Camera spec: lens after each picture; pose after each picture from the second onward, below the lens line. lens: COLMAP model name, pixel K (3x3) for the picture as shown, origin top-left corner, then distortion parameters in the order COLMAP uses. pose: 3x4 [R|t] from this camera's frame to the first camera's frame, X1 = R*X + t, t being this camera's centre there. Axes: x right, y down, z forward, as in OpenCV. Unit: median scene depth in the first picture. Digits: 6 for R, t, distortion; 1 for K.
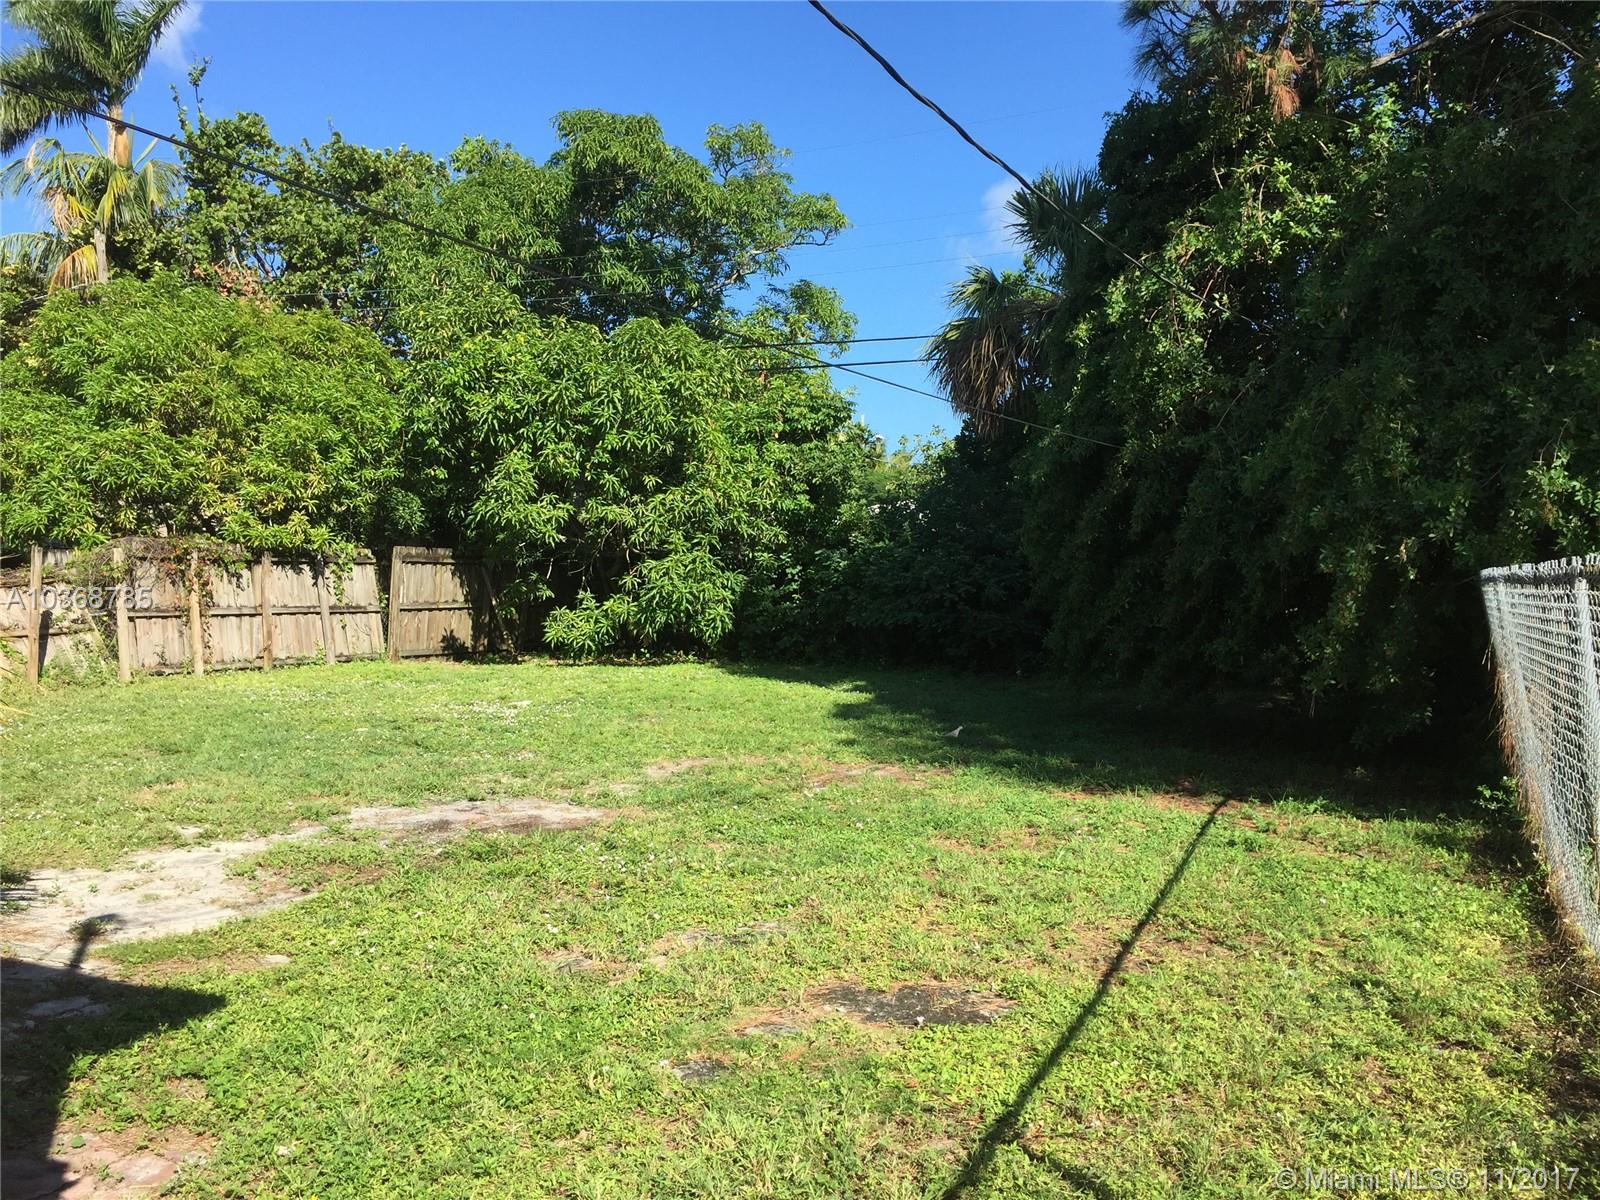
lens RADIAL K [[1336.5, 0, 800.0], [0, 1336.5, 600.0], [0, 0, 1]] dist [0.103888, -0.152060]
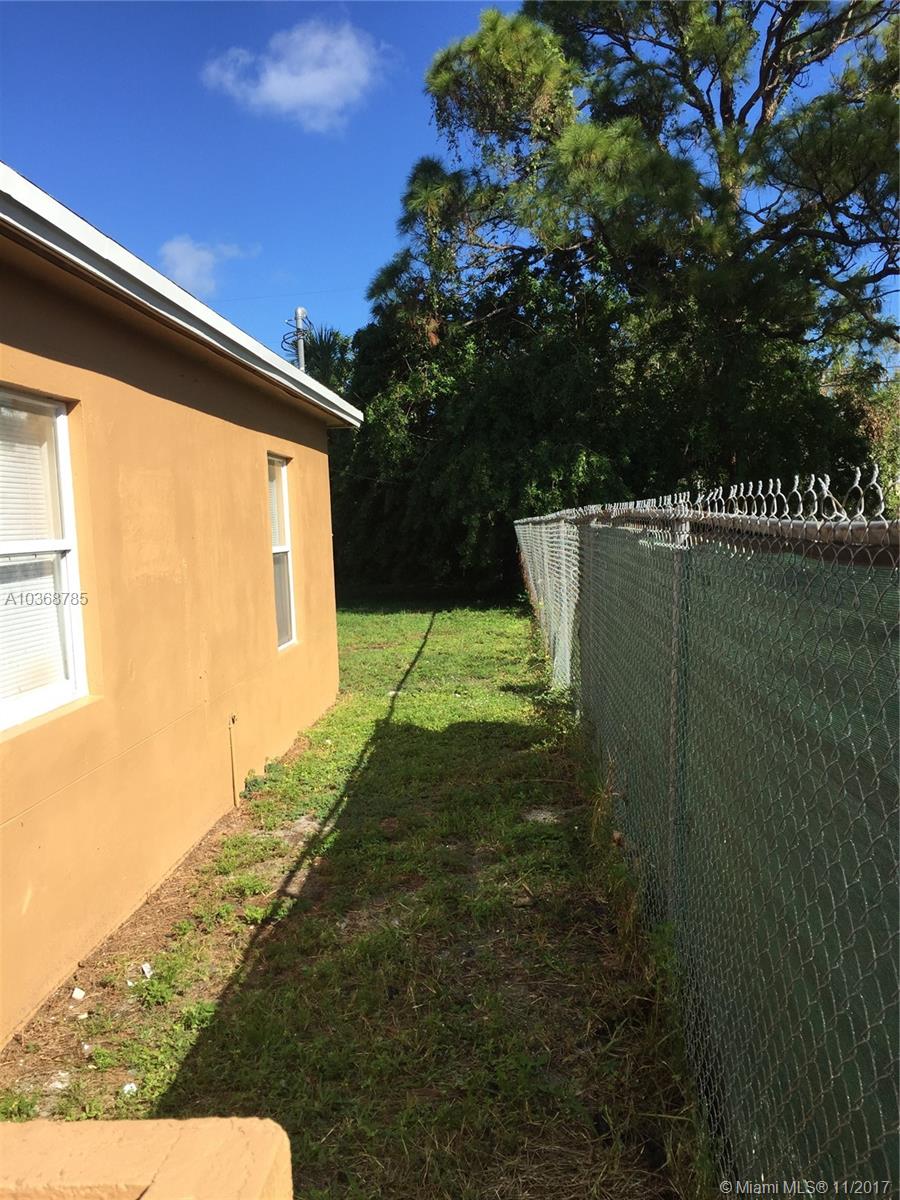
lens RADIAL K [[1010.5, 0, 450.0], [0, 1010.5, 600.0], [0, 0, 1]] dist [0.002281, -0.044263]
pose [[0.922070, -0.084325, 0.377724, -0.373463], [0.067007, 0.996019, 0.058784, 0.008136], [-0.381177, -0.028893, 0.924050, -0.778486]]
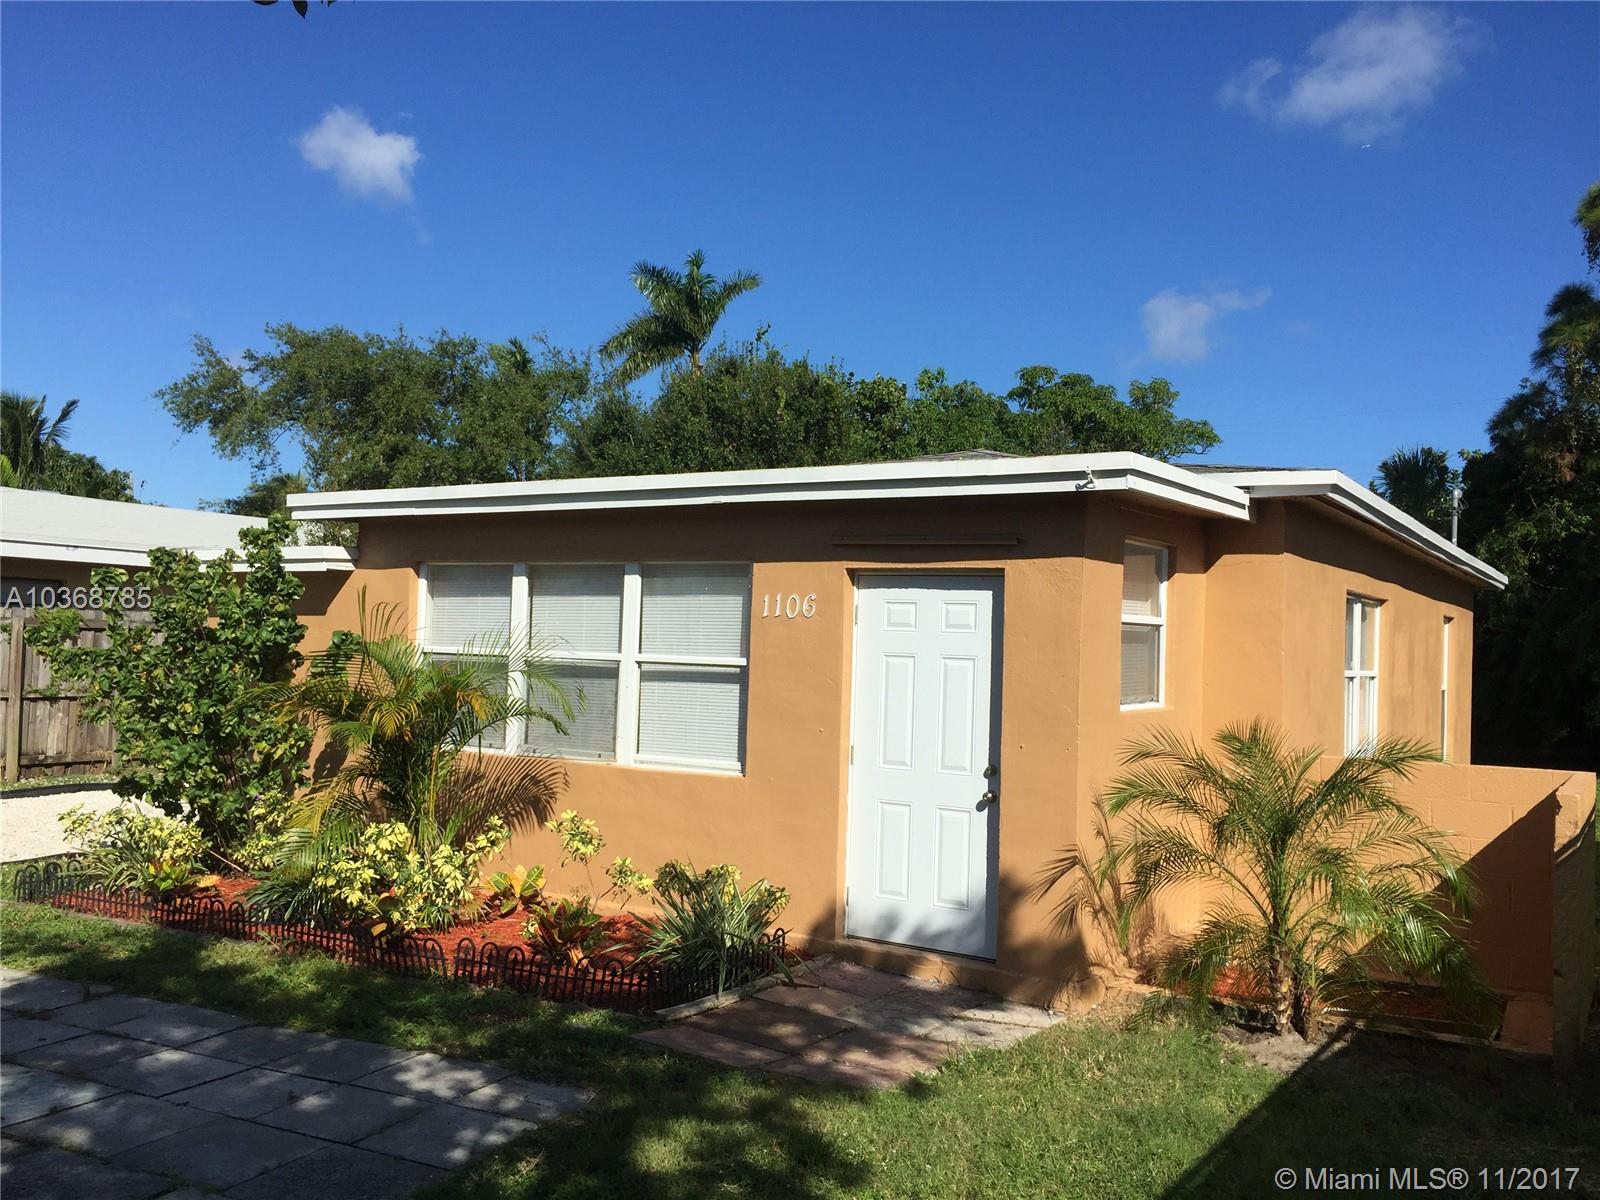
lens RADIAL K [[1347.3, 0, 800.0], [0, 1347.3, 600.0], [0, 0, 1]] dist [0.002281, -0.044263]
pose [[0.995135, 0.009874, -0.098028, -0.708491], [-0.015906, 0.998015, -0.060941, -0.000268], [0.097232, 0.062204, 0.993316, -1.360311]]
